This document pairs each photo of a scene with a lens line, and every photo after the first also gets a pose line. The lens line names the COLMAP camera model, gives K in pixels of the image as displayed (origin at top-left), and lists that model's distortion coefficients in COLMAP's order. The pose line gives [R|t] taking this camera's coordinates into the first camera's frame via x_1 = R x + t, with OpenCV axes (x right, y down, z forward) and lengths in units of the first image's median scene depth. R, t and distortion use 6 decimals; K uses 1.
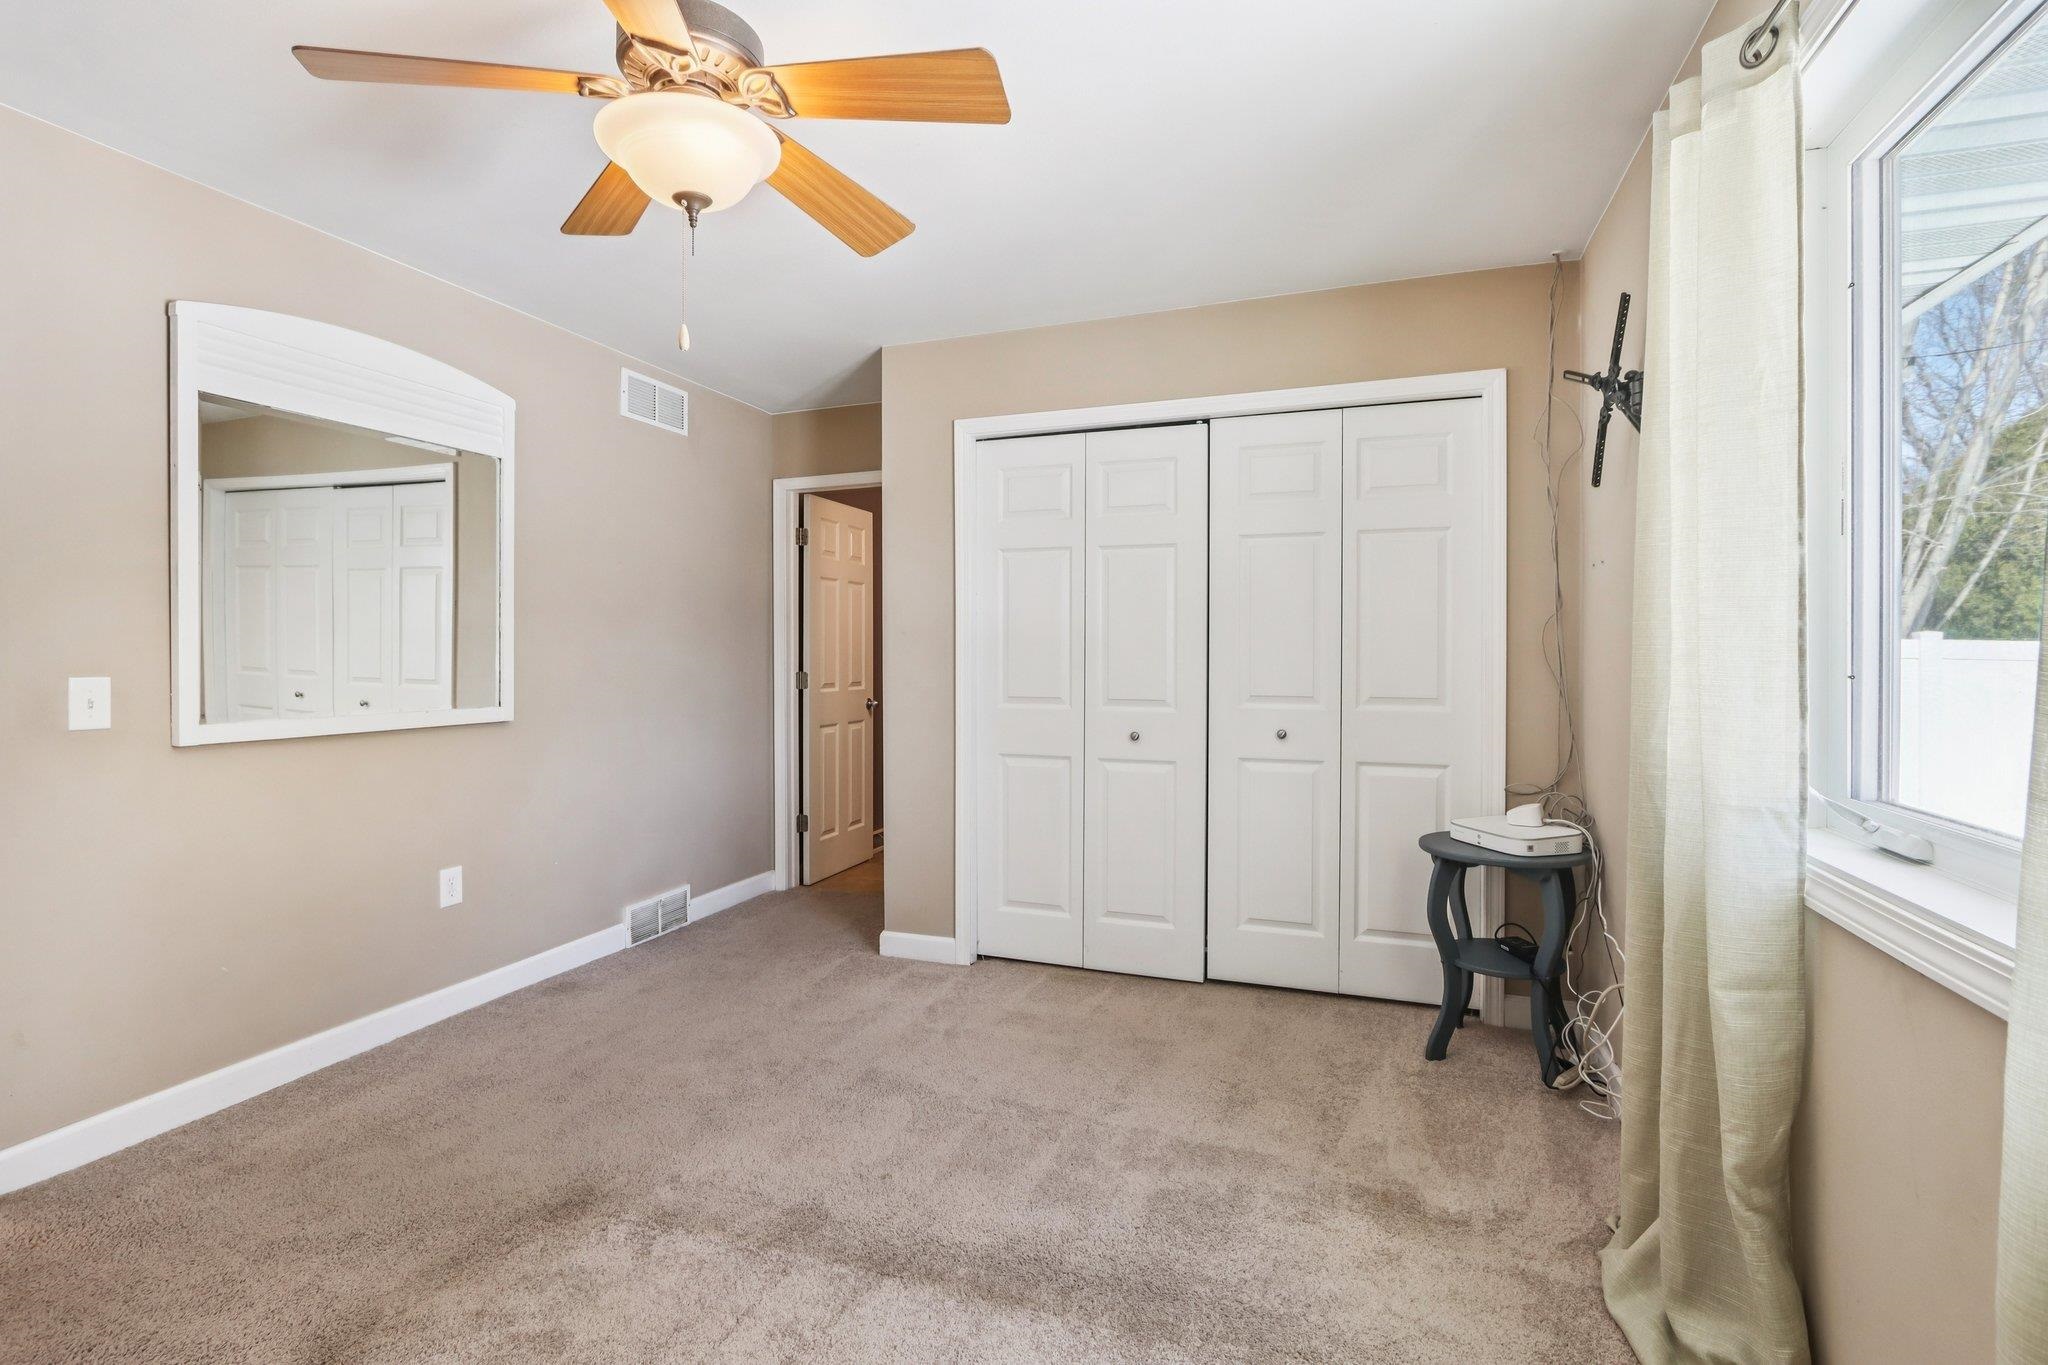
lens RADIAL K [[950.0, 0, 1023.7], [0, 950.0, 662.1], [0, 0, 1]] dist [-0.016418, 0.001107]
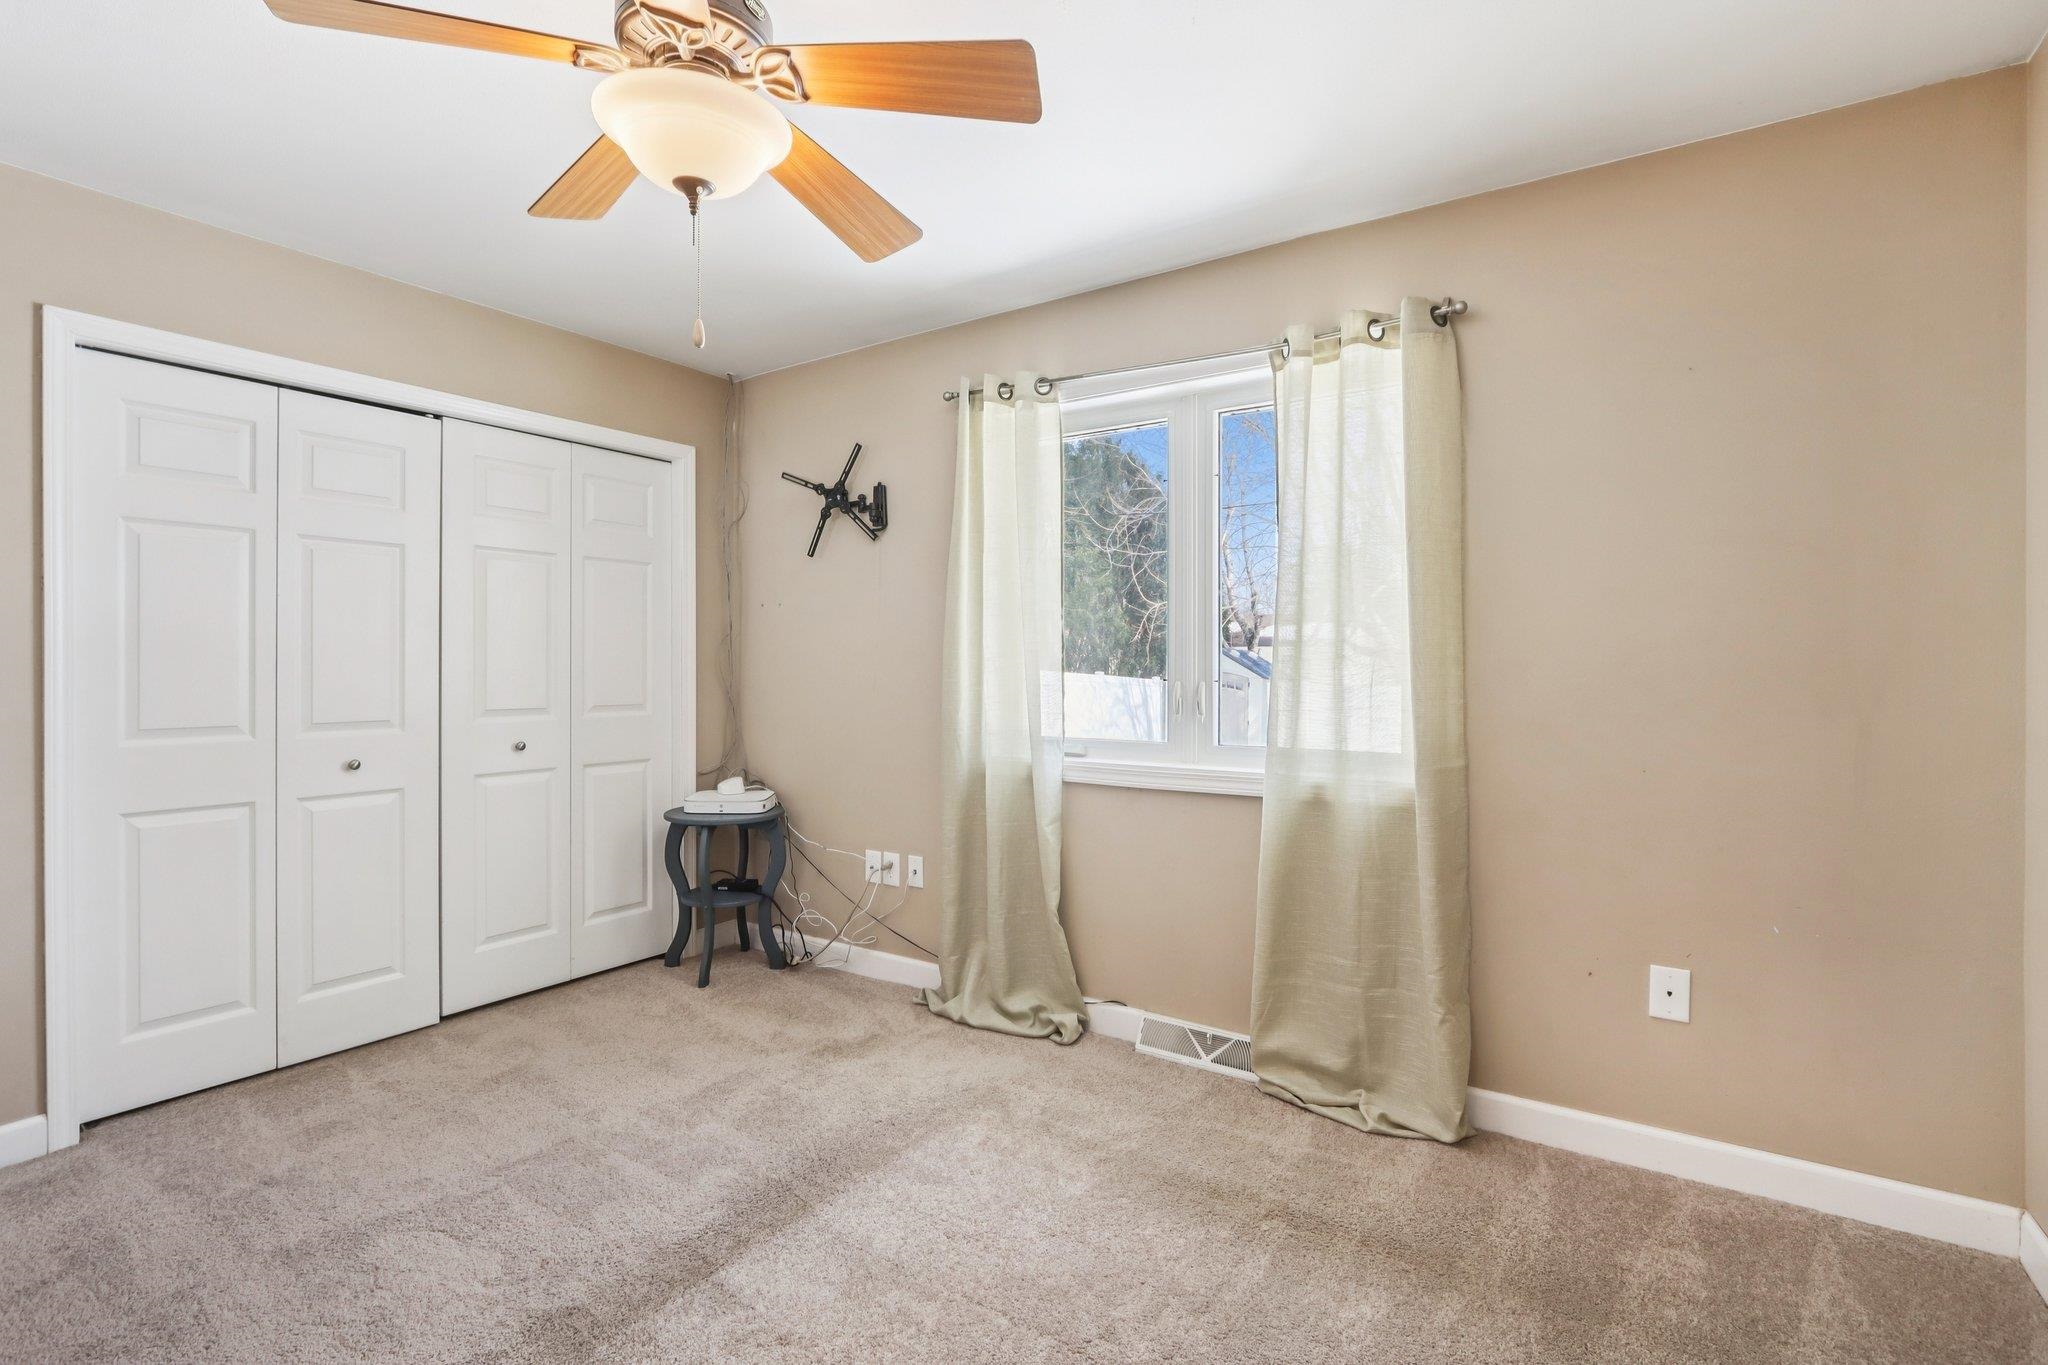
lens RADIAL K [[950.0, 0, 1023.7], [0, 950.0, 662.1], [0, 0, 1]] dist [-0.016418, 0.001107]
pose [[0.235557, 0.002668, 0.971857, -0.642188], [0.008087, 0.999956, -0.004705, -0.005787], [-0.971827, 0.008968, 0.235526, 0.253768]]
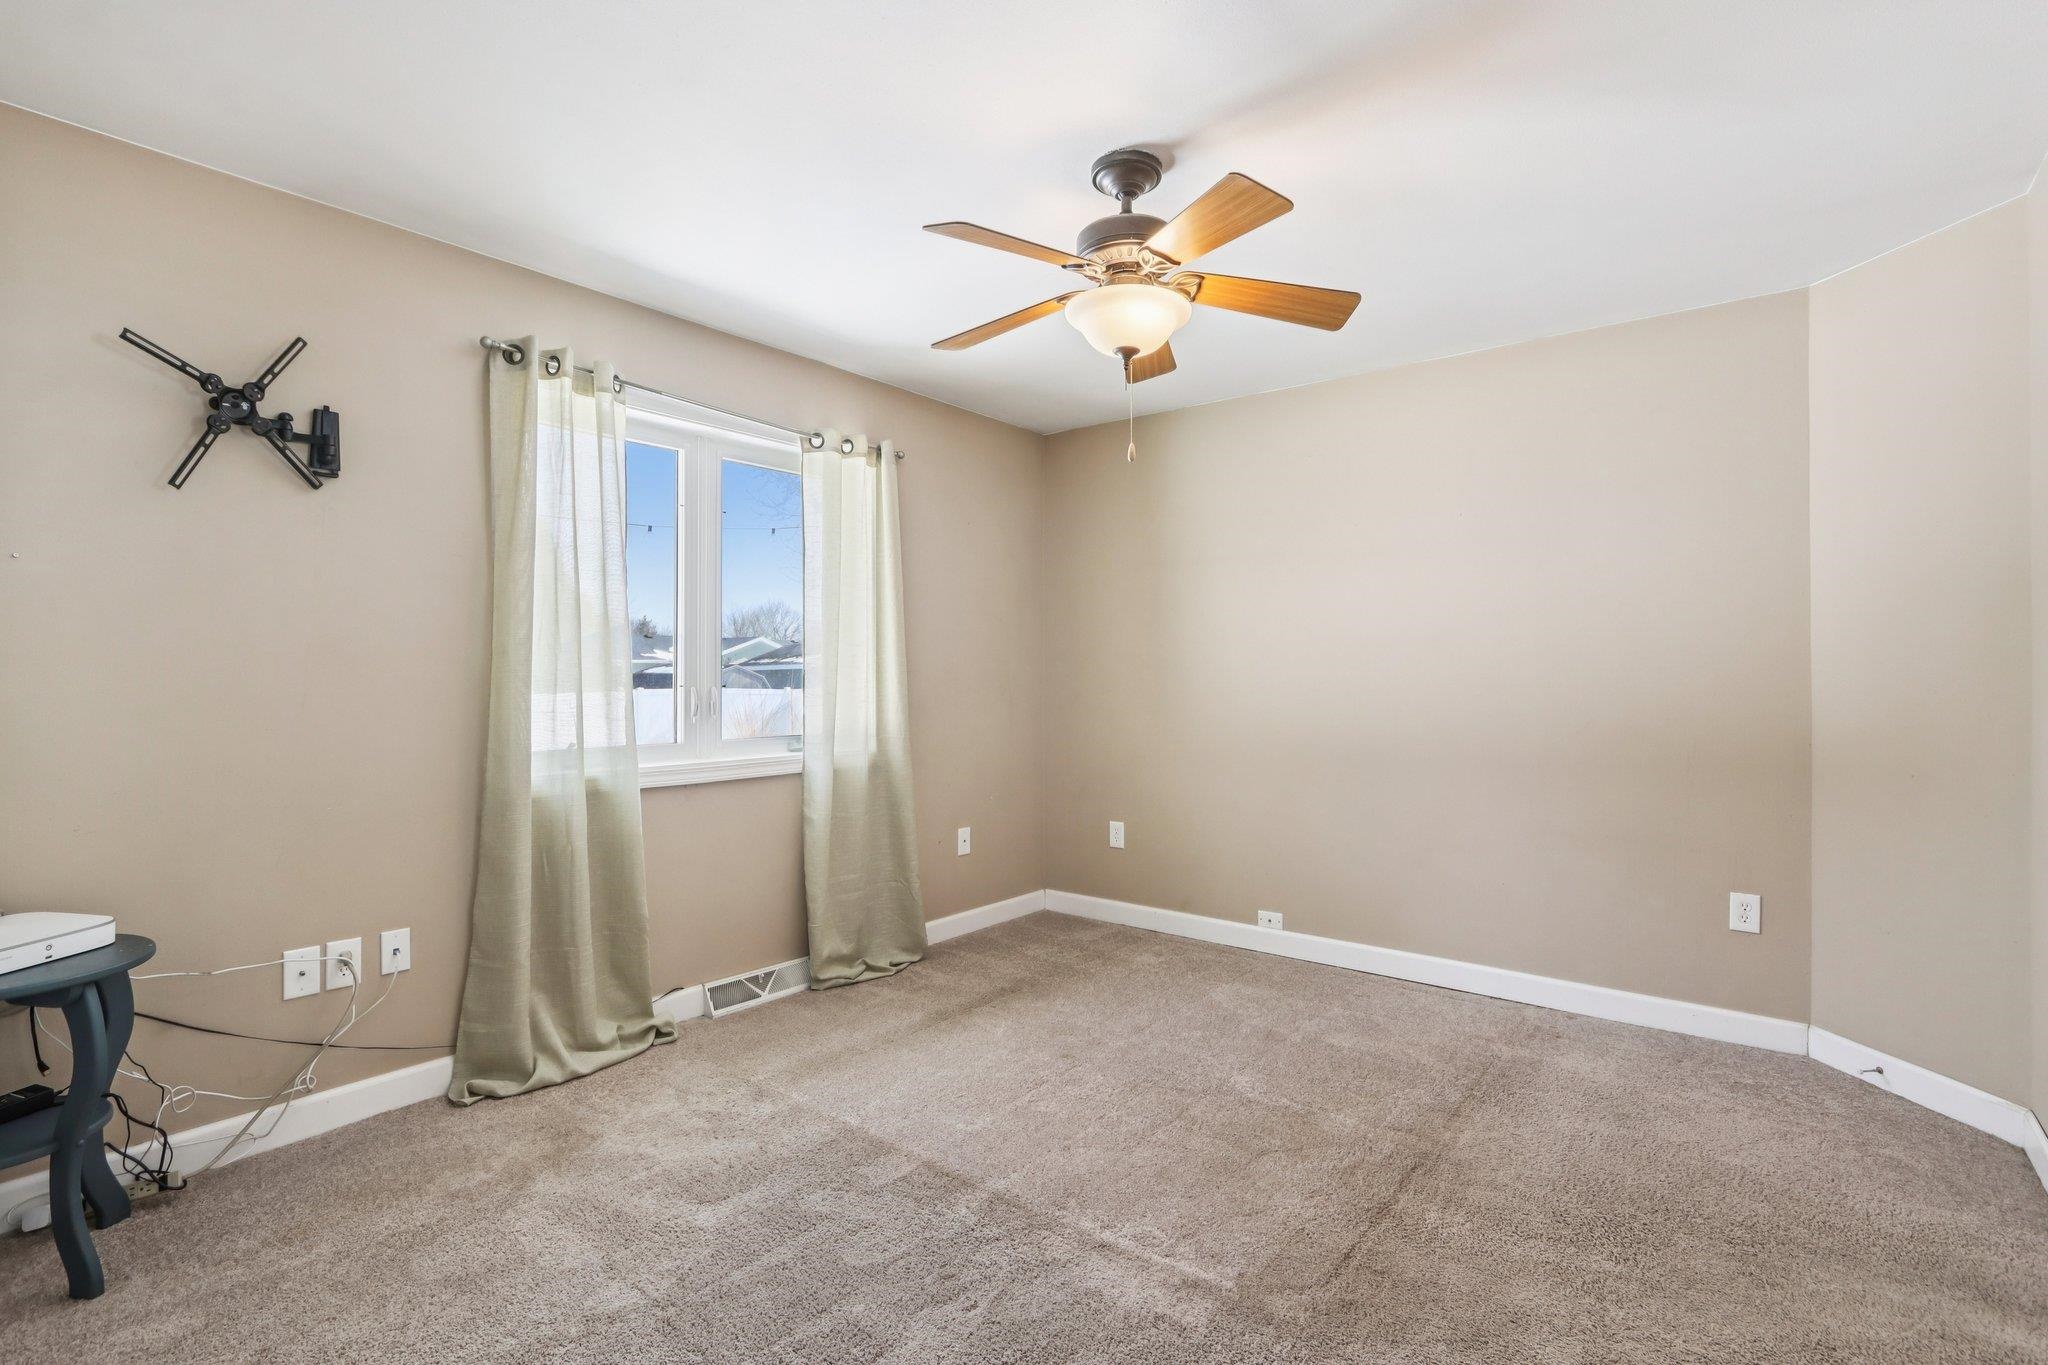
lens RADIAL K [[950.0, 0, 1023.7], [0, 950.0, 662.1], [0, 0, 1]] dist [-0.016418, 0.001107]
pose [[-0.949343, 0.003723, 0.314220, -0.351448], [0.001820, 0.999978, -0.006352, -0.011844], [-0.314237, -0.005458, -0.949329, 1.293965]]
